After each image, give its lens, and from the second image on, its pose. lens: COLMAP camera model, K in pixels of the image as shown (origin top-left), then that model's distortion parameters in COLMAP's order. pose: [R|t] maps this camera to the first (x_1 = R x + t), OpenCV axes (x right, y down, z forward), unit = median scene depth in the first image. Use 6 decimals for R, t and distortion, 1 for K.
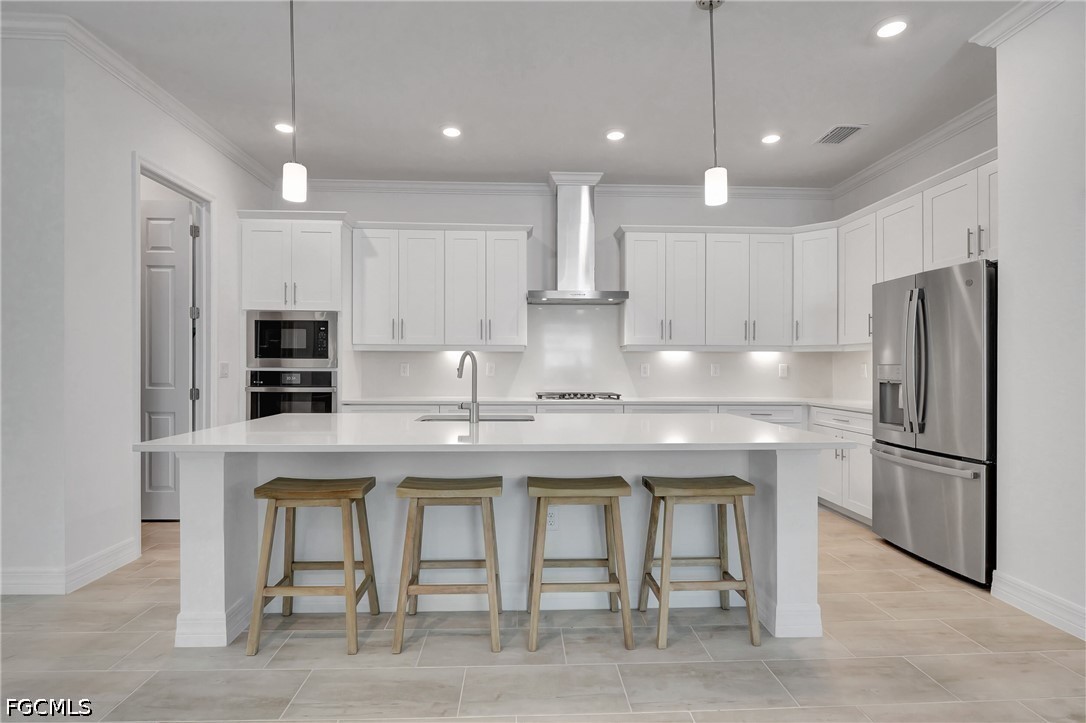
lens RADIAL K [[527.1, 0, 550.3], [0, 527.1, 367.5], [0, 0, 1]] dist [-0.010623, -0.002950]
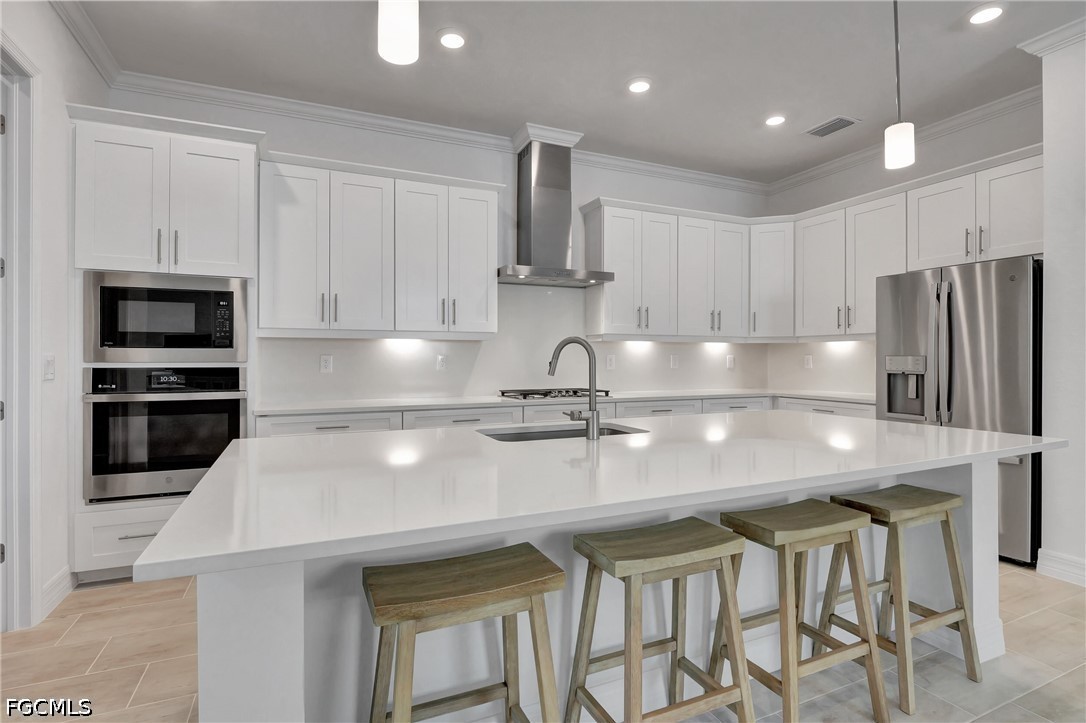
lens RADIAL K [[527.1, 0, 542.5], [0, 527.1, 360.6], [0, 0, 1]] dist [-0.010623, -0.002950]
pose [[0.931842, -0.005557, 0.362821, -0.284657], [0.004181, 0.999981, 0.004579, -0.002793], [-0.362840, -0.002751, 0.931848, 0.226099]]
